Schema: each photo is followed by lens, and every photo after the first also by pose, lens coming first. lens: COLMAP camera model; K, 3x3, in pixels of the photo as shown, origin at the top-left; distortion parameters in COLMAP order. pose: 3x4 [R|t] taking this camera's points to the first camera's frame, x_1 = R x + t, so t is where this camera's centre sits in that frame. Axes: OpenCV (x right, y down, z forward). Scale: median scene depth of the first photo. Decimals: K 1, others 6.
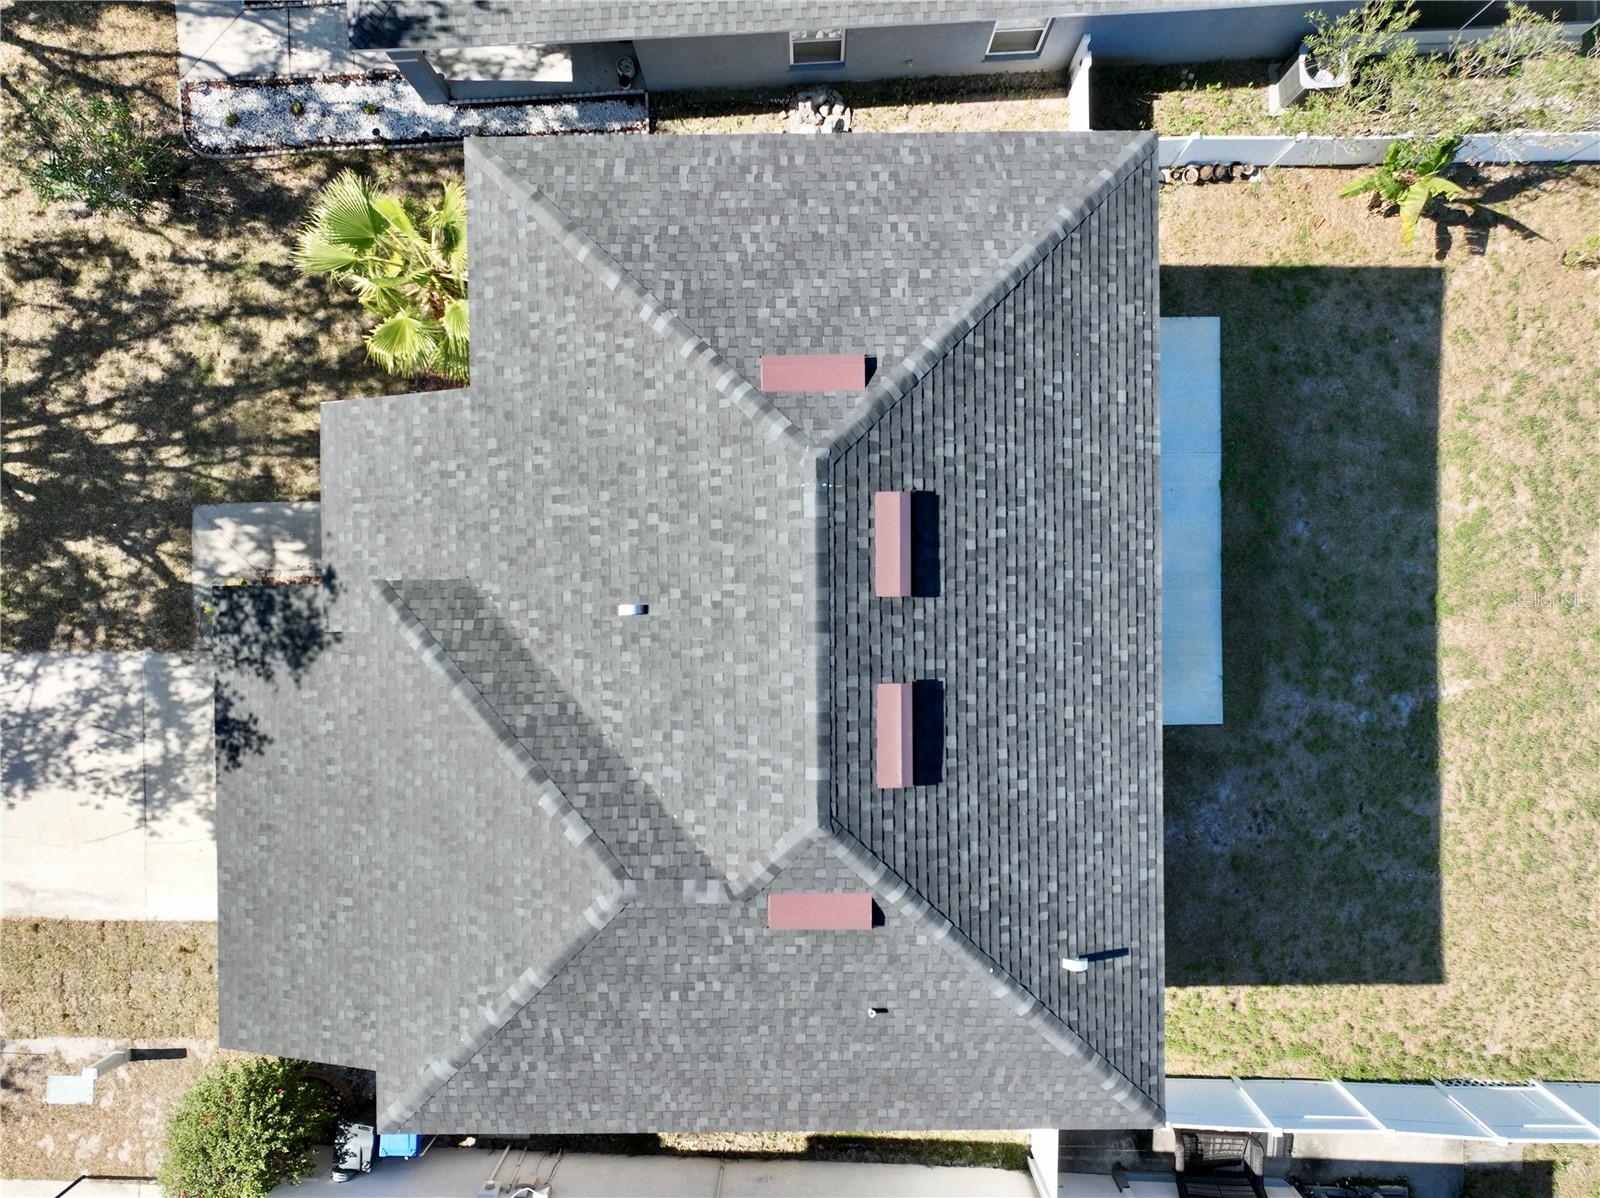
lens RADIAL K [[1127.1, 0, 808.0], [0, 1127.1, 592.8], [0, 0, 1]] dist [0.009131, 0.007960]
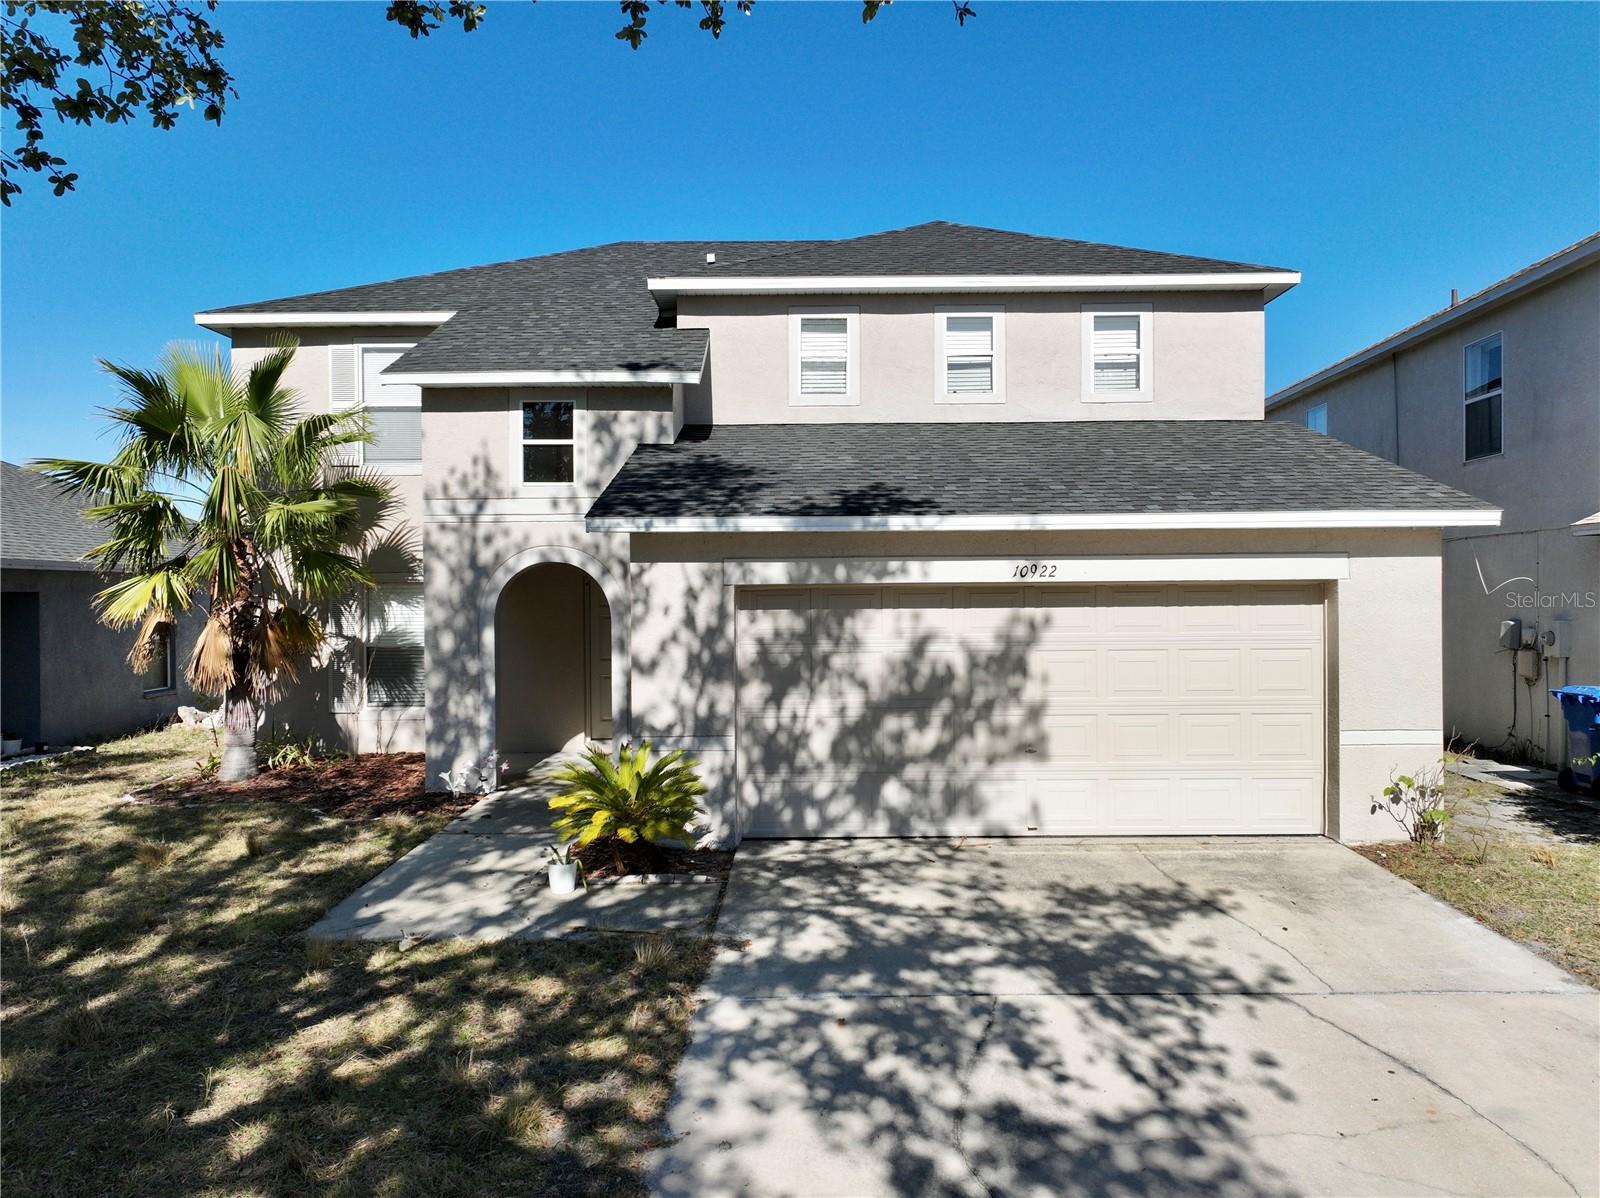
lens RADIAL K [[1122.6, 0, 810.3], [0, 1122.6, 595.4], [0, 0, 1]] dist [0.011622, -0.000150]
pose [[0.013740, -0.009383, 0.999862, -0.893725], [0.999830, -0.012184, -0.013854, 0.091369], [0.012312, 0.999882, 0.009214, 0.898844]]
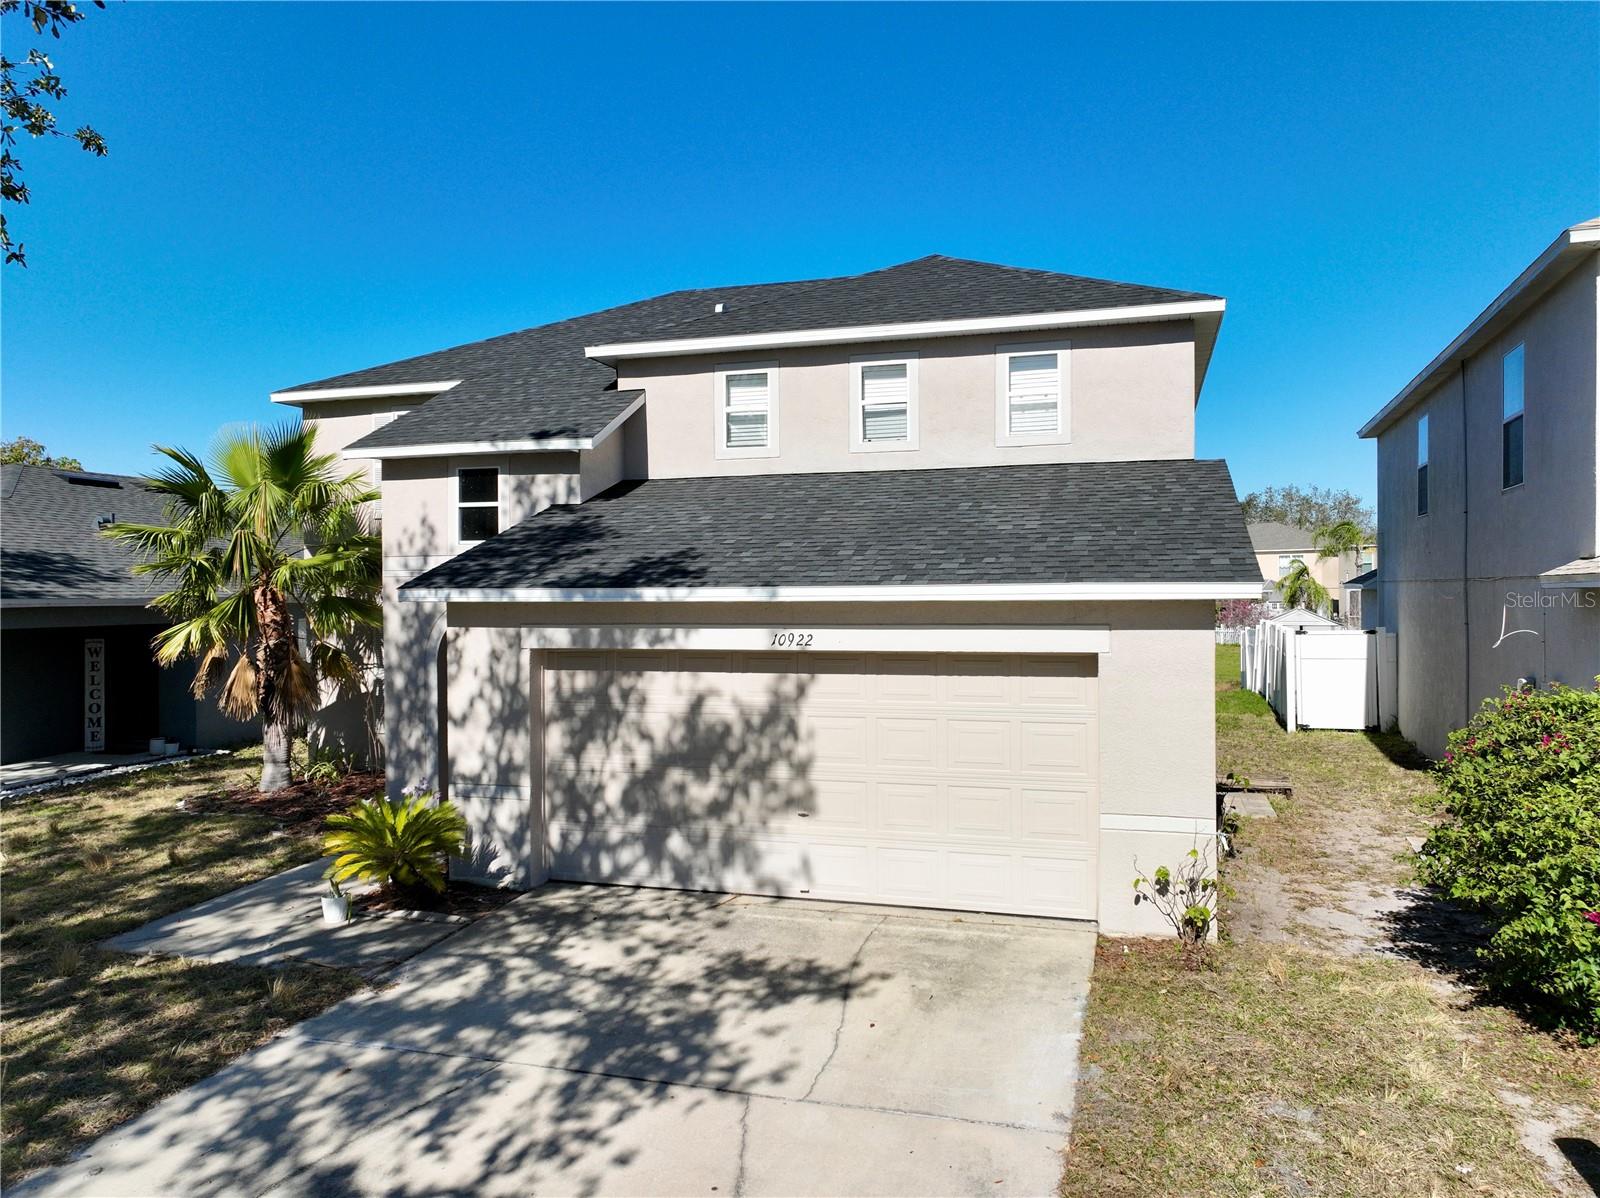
lens RADIAL K [[1124.3, 0, 808.4], [0, 1124.3, 598.3], [0, 0, 1]] dist [0.008447, 0.003618]
pose [[0.294927, -0.017105, 0.955367, -0.877755], [0.955429, -0.008532, -0.295099, 0.316979], [0.013199, 0.999817, 0.013826, 0.871280]]
